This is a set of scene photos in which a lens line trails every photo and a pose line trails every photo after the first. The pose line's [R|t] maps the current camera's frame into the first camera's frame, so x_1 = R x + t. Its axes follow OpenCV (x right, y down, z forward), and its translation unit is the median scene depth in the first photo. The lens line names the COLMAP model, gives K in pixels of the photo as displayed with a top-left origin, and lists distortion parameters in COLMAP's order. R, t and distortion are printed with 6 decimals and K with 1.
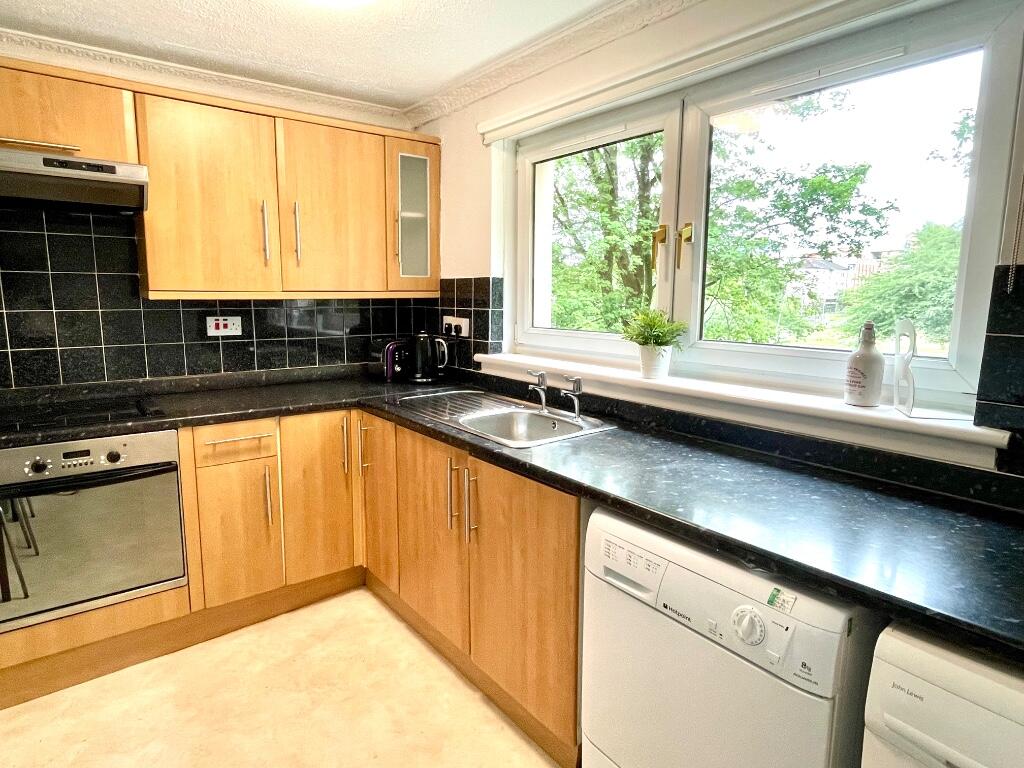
lens RADIAL K [[582.7, 0, 506.3], [0, 582.7, 373.7], [0, 0, 1]] dist [-0.000525, -0.001073]
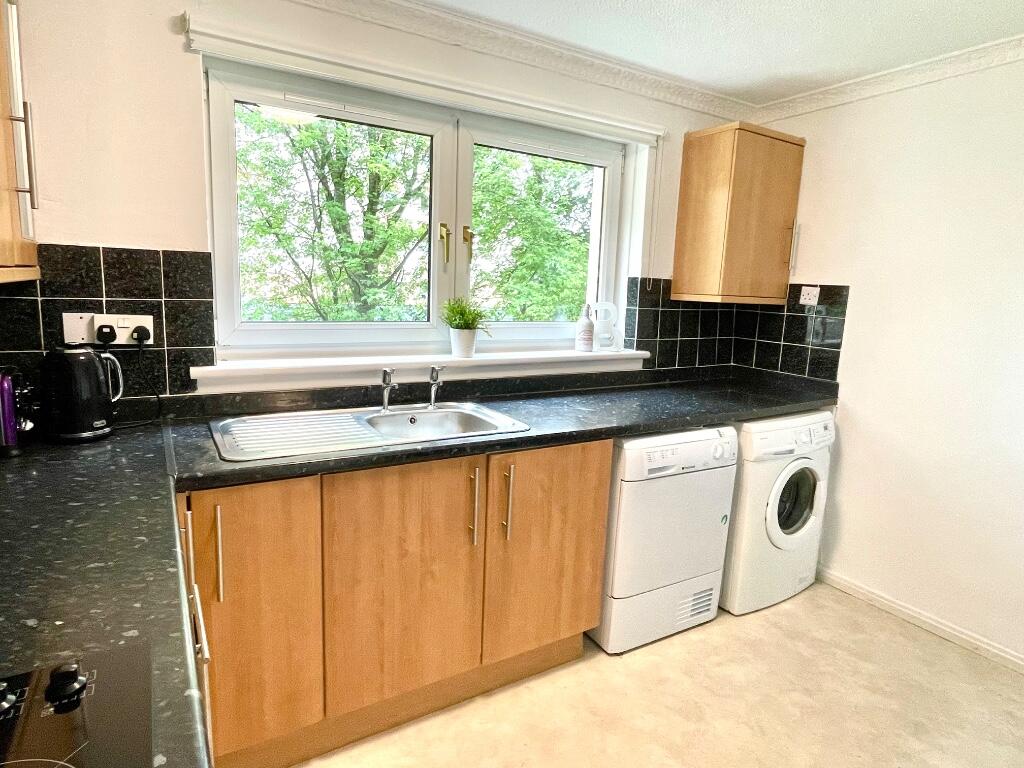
lens RADIAL K [[582.7, 0, 506.3], [0, 582.7, 373.7], [0, 0, 1]] dist [-0.000525, -0.001073]
pose [[0.114809, -0.151051, 0.981836, -0.806714], [0.100943, 0.985030, 0.139738, -0.102822], [-0.988246, 0.083067, 0.128338, 0.690425]]
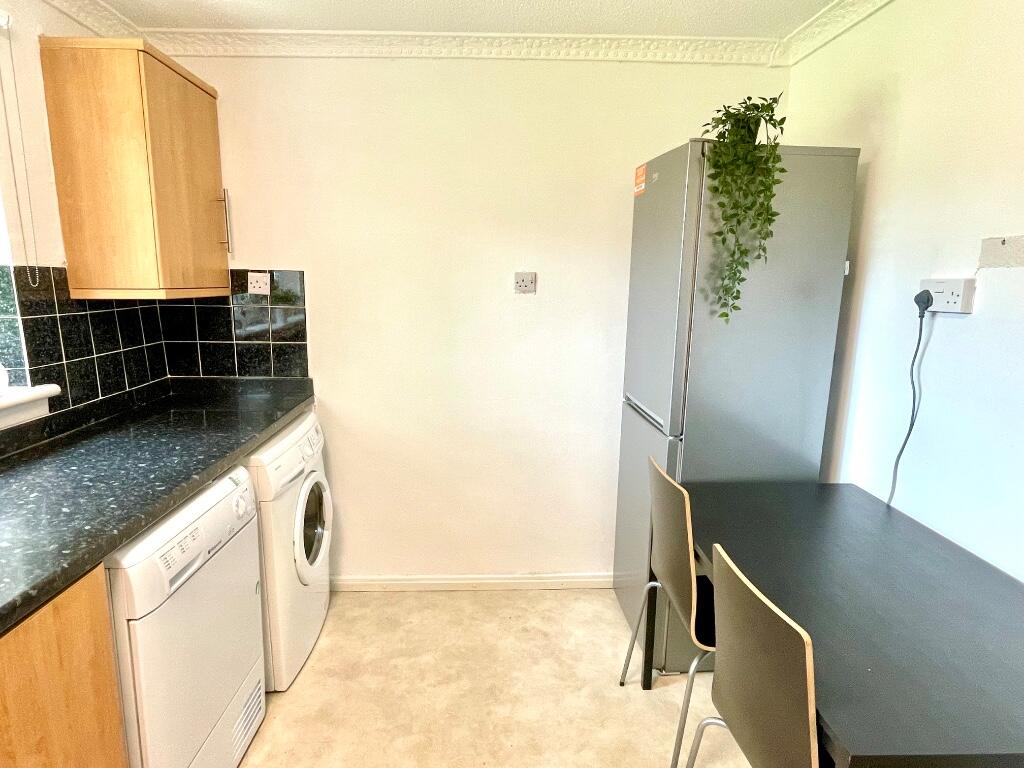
lens RADIAL K [[582.7, 0, 506.3], [0, 582.7, 373.7], [0, 0, 1]] dist [-0.000525, -0.001073]
pose [[-0.810295, -0.101896, 0.577096, -0.472873], [0.076498, 0.957949, 0.276552, -0.127936], [-0.581008, 0.268236, -0.768427, 0.790530]]
